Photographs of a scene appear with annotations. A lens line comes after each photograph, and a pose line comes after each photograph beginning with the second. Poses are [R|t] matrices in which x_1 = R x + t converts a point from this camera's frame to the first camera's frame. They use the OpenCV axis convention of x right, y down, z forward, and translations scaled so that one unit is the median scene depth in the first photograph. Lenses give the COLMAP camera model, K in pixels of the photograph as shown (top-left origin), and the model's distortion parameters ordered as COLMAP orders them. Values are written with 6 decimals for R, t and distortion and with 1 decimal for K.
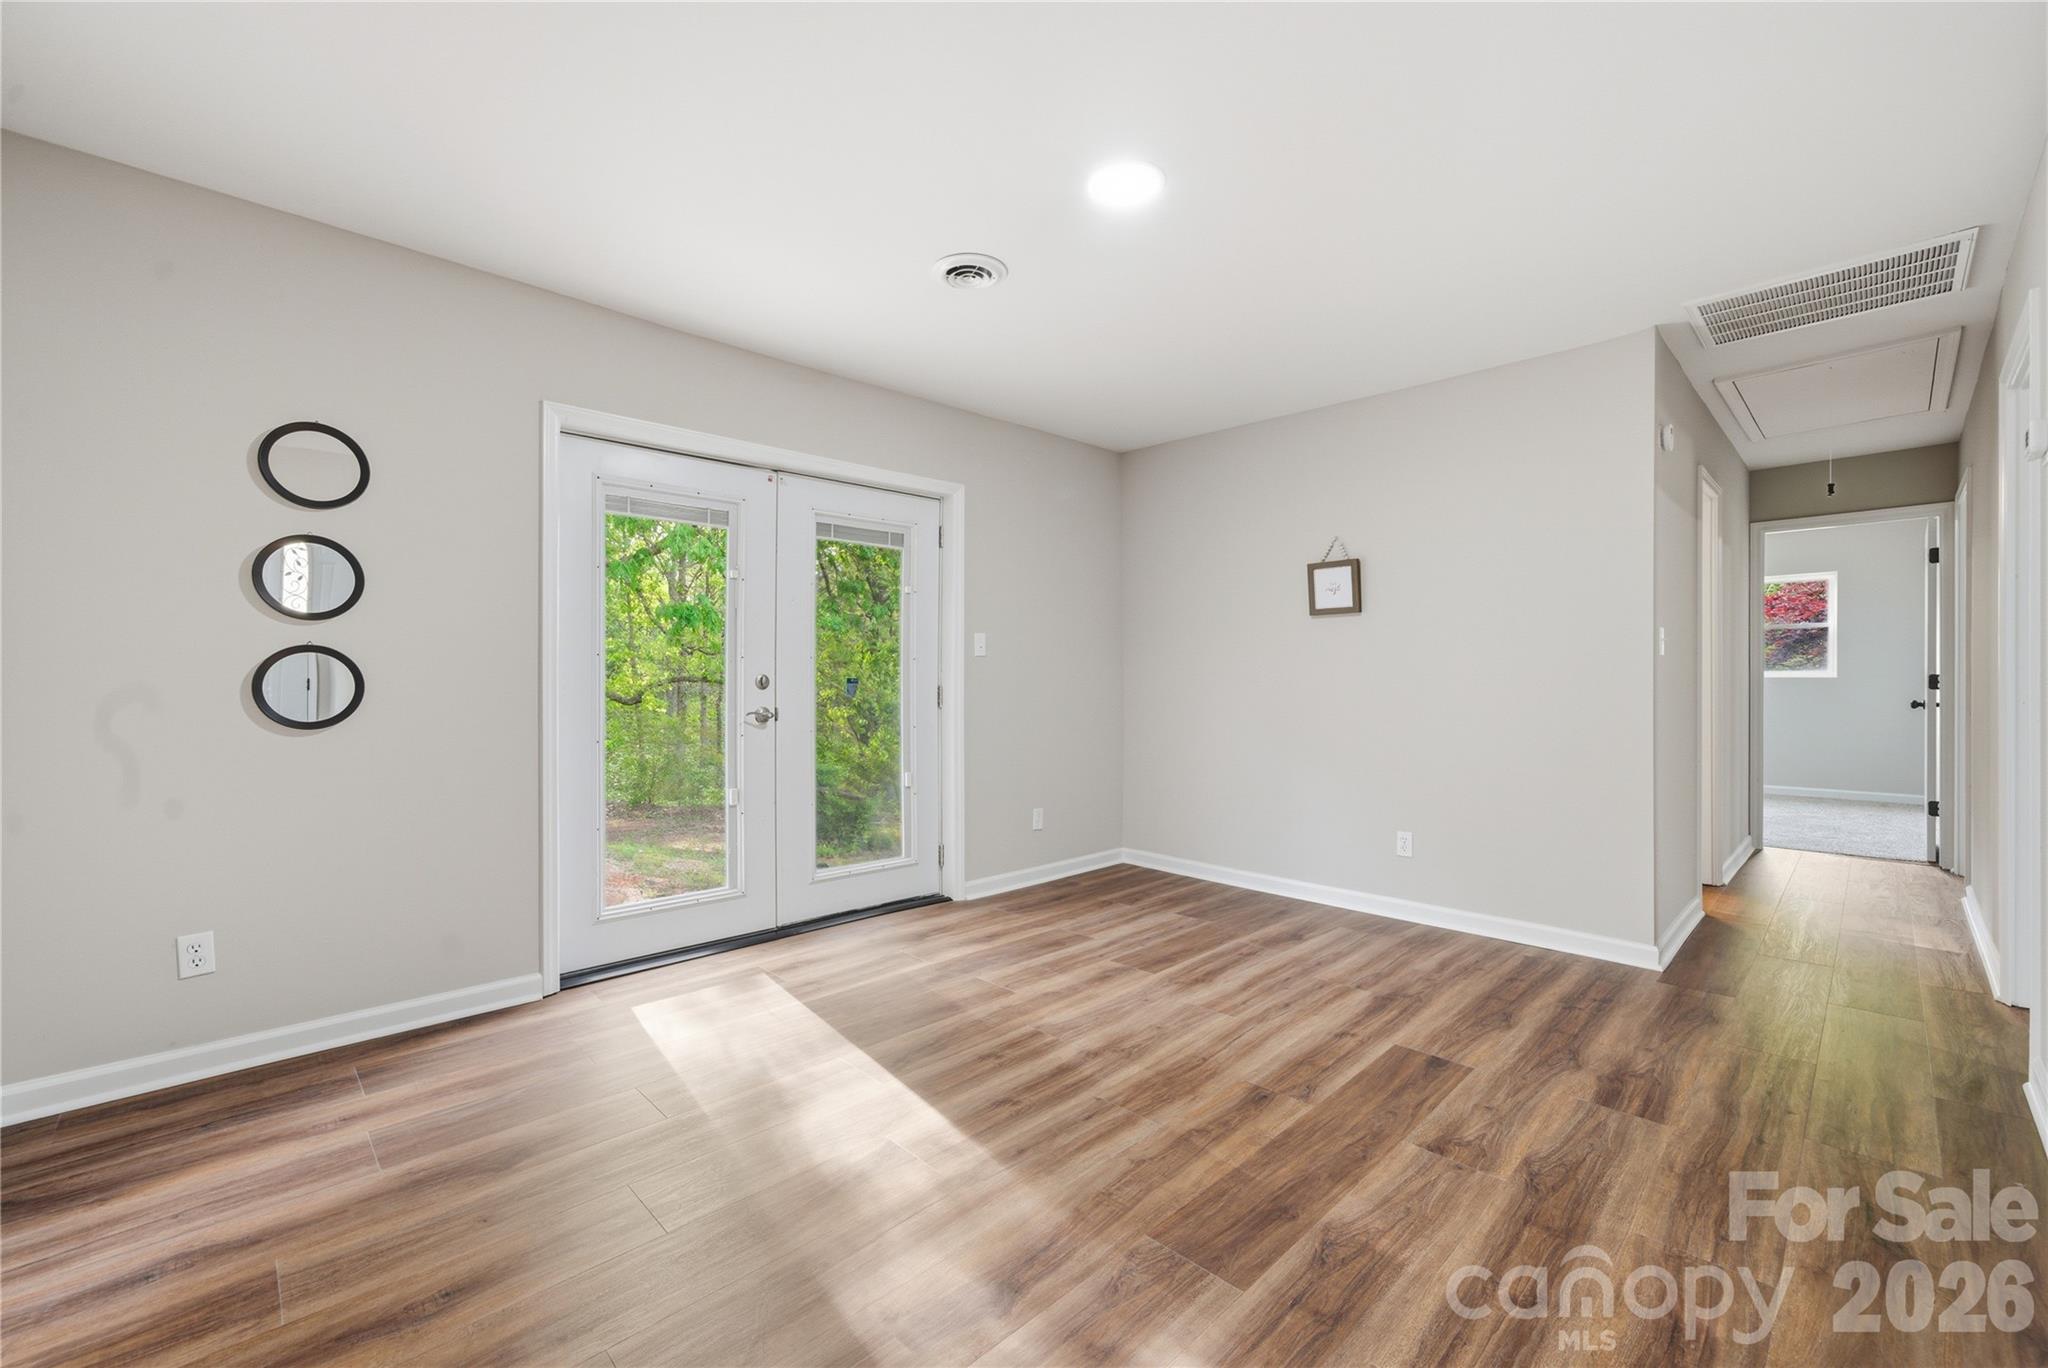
lens RADIAL K [[836.7, 0, 1036.9], [0, 836.7, 695.2], [0, 0, 1]] dist [-0.021318, 0.004028]
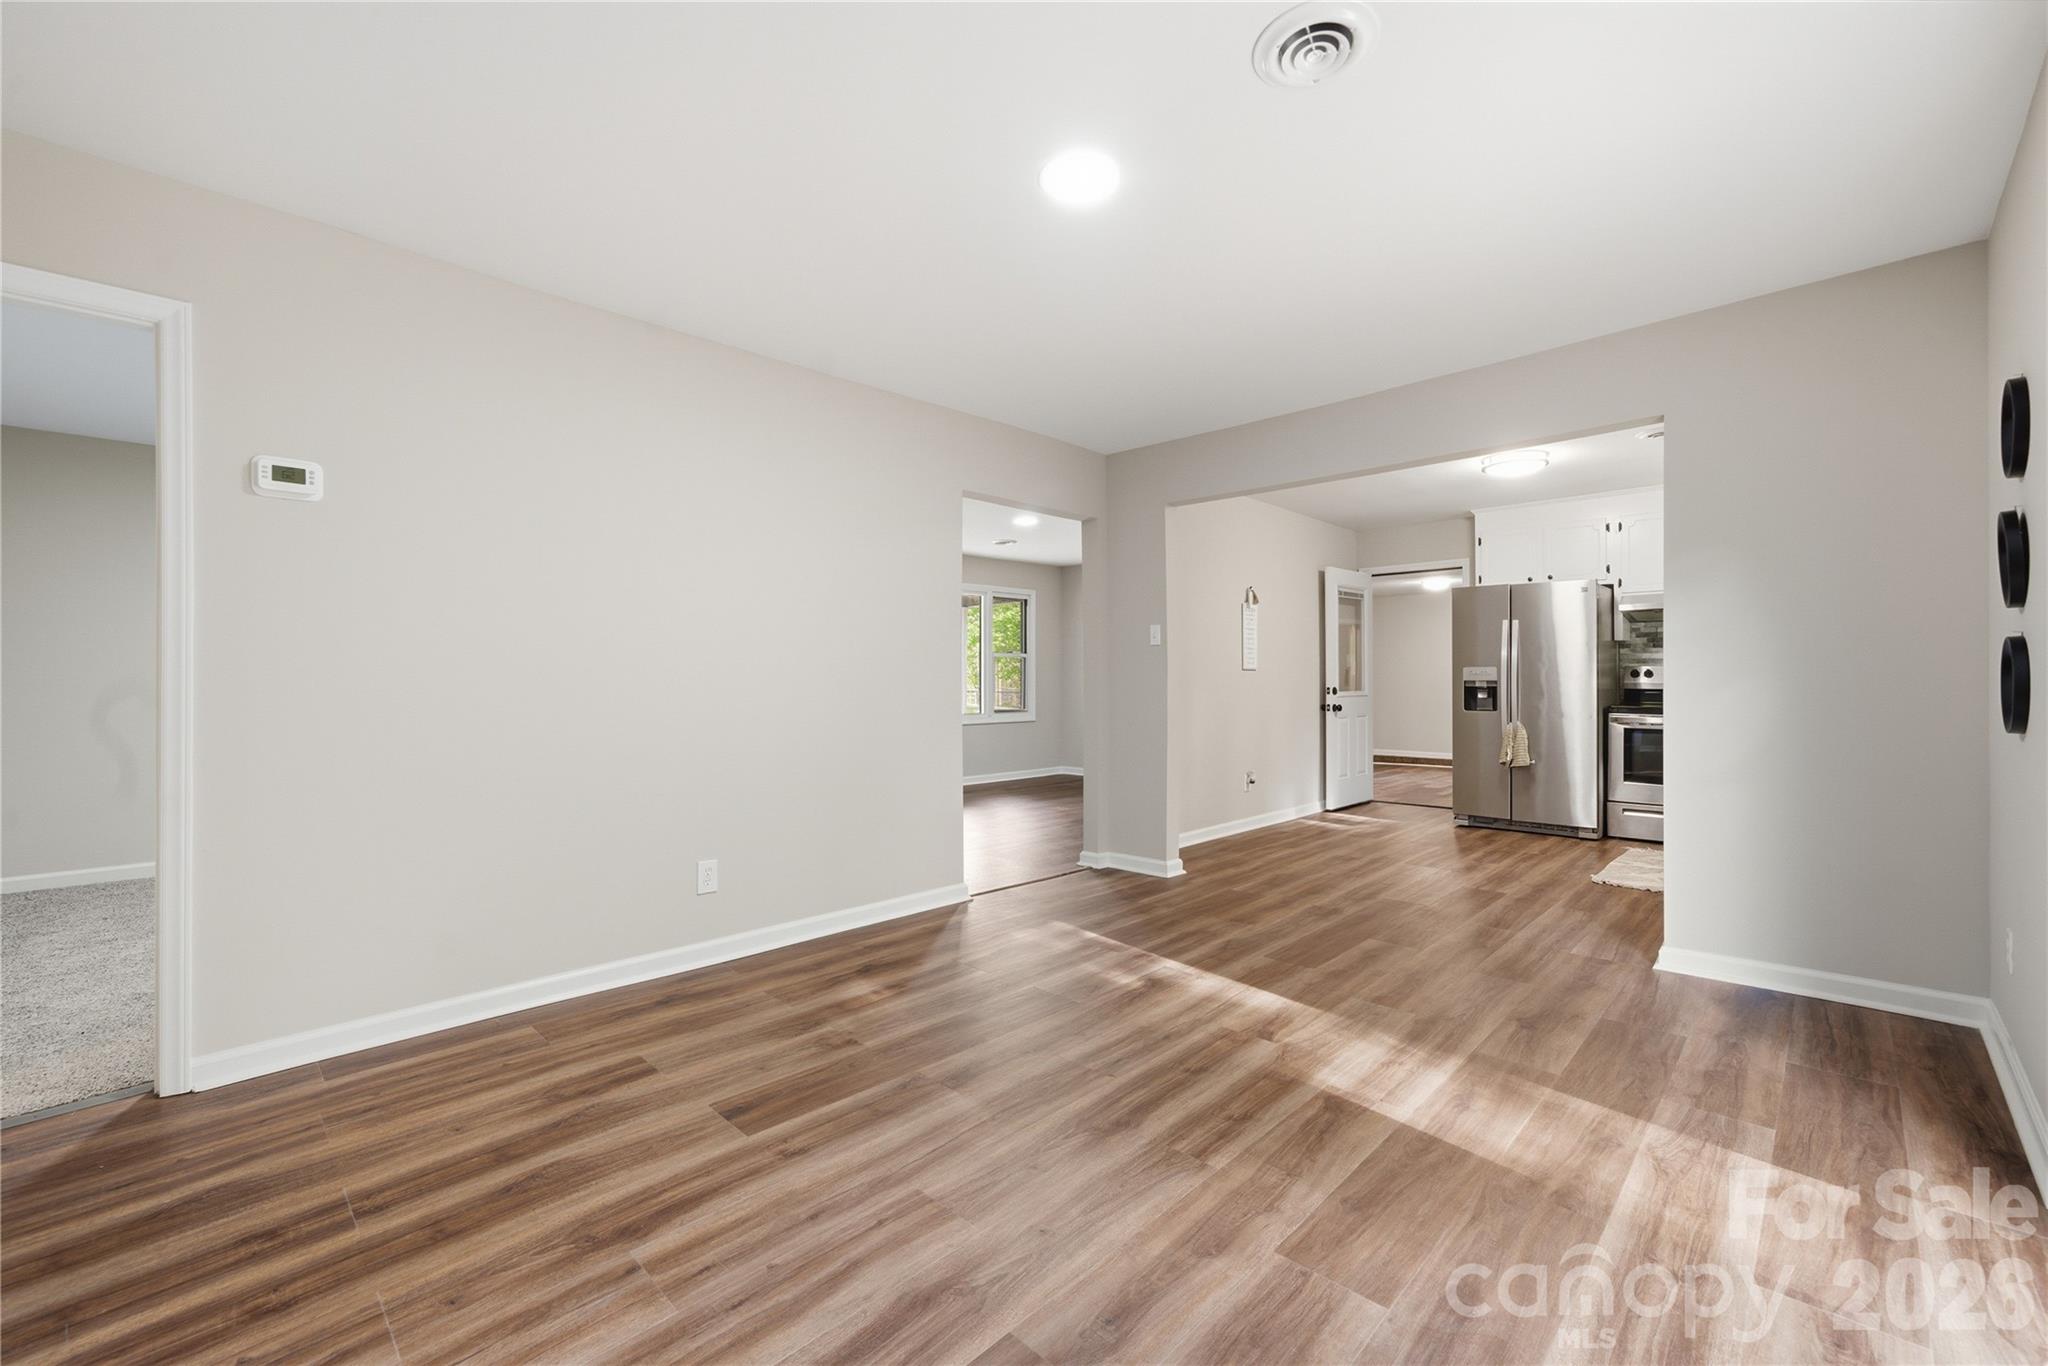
lens RADIAL K [[836.7, 0, 1048.2], [0, 836.7, 697.2], [0, 0, 1]] dist [-0.021318, 0.004028]
pose [[-0.999414, 0.006071, -0.033693, 0.147261], [0.004800, 0.999279, 0.037670, -0.030536], [0.033898, 0.037486, -0.998722, 1.597359]]
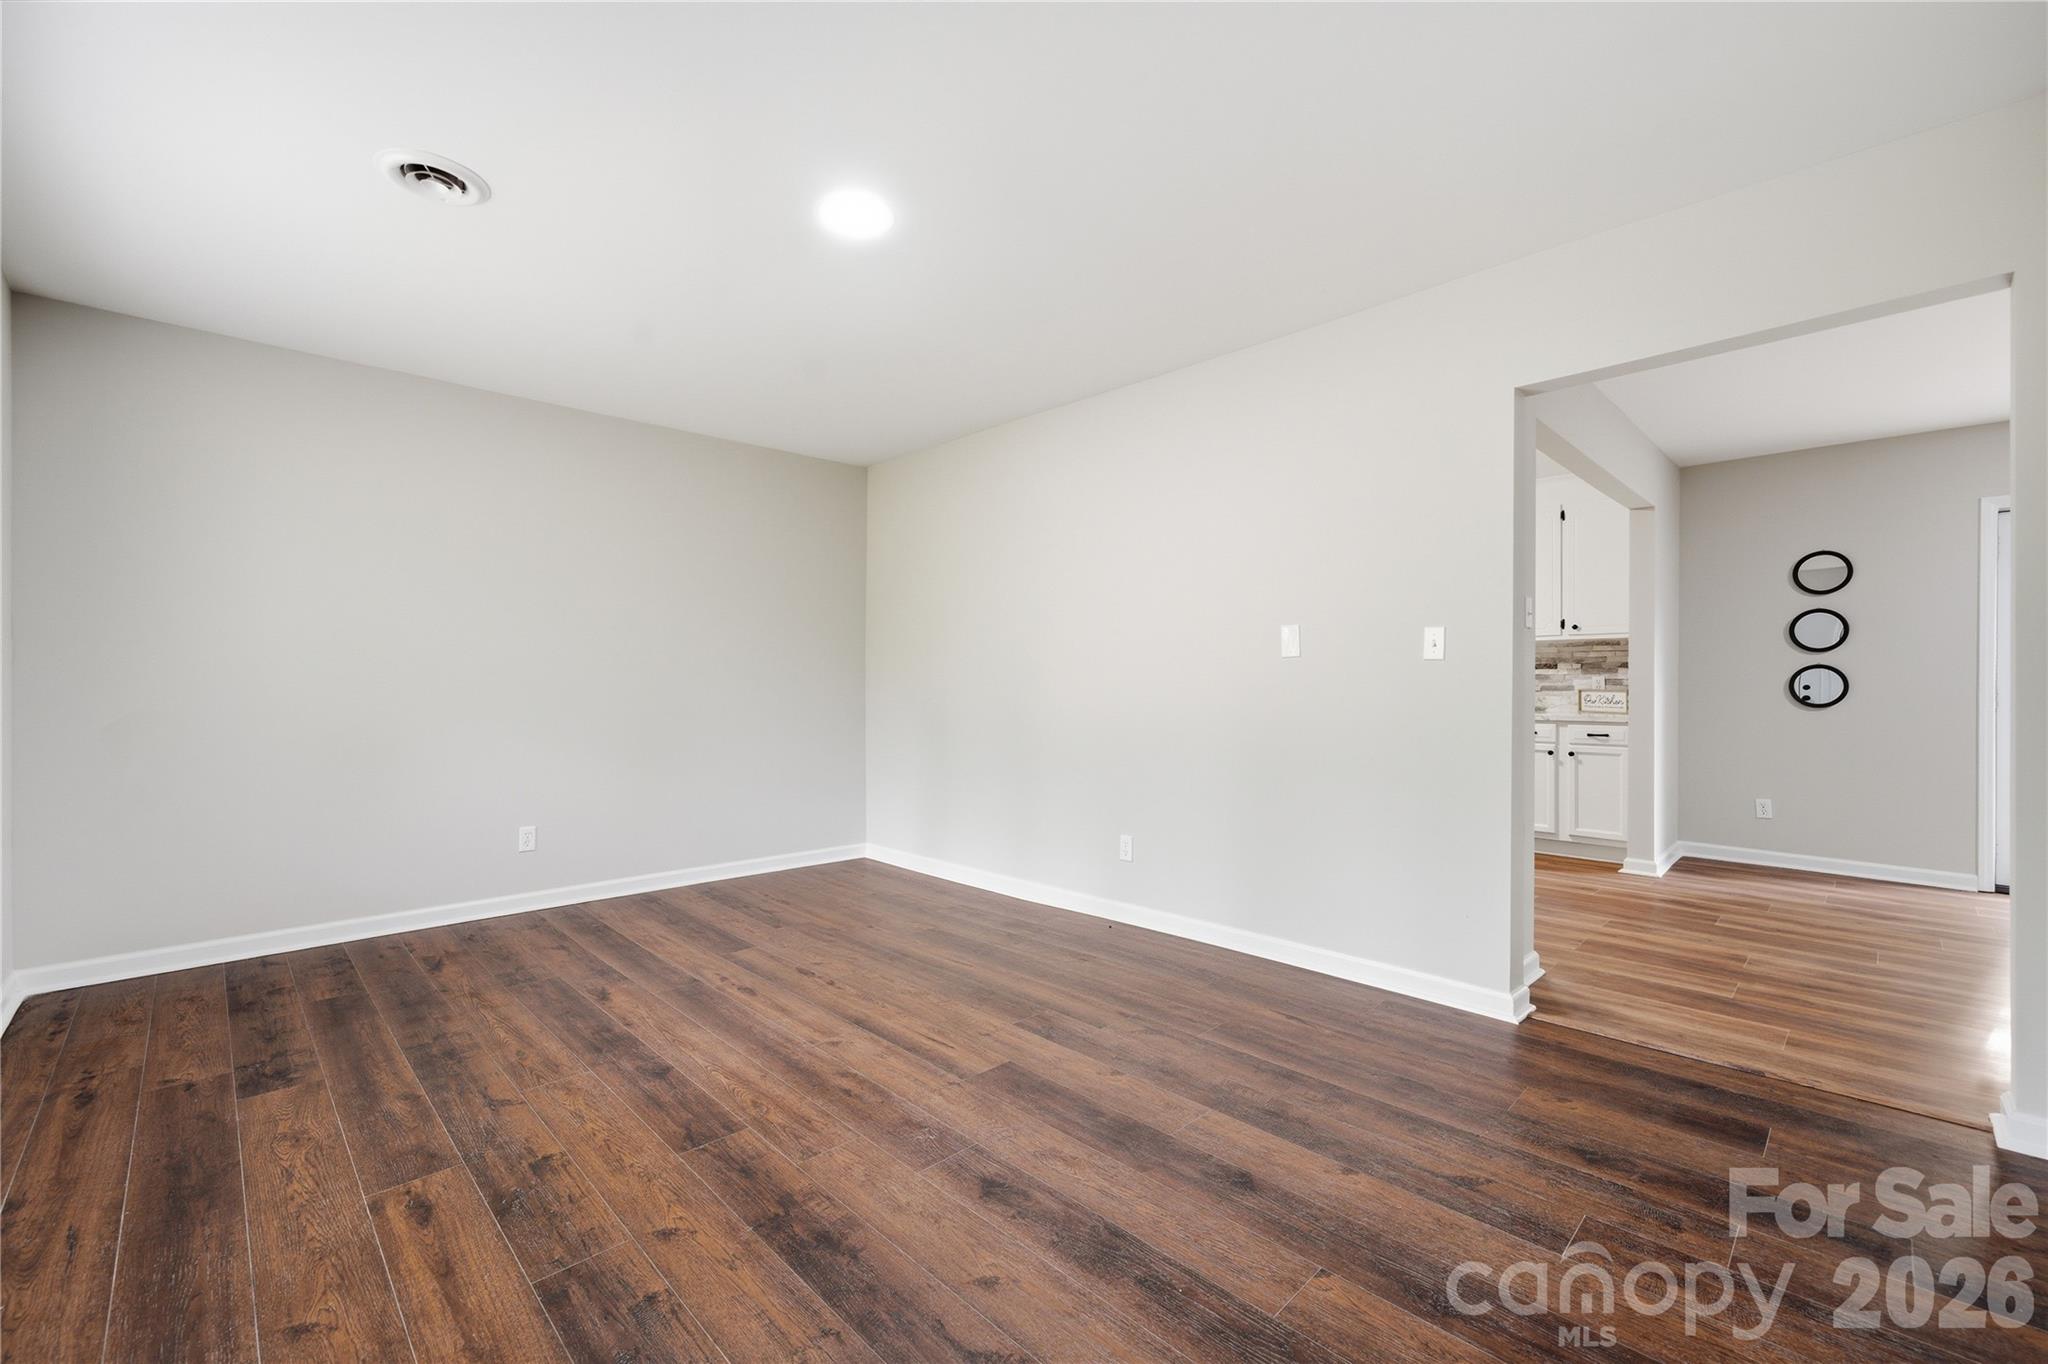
lens RADIAL K [[836.7, 0, 1025.0], [0, 836.7, 706.7], [0, 0, 1]] dist [-0.021318, 0.004028]
pose [[0.000850, 0.027695, -0.999616, 0.963665], [-0.020883, 0.999399, 0.027671, 0.021547], [0.999782, 0.020851, 0.001427, -0.789759]]
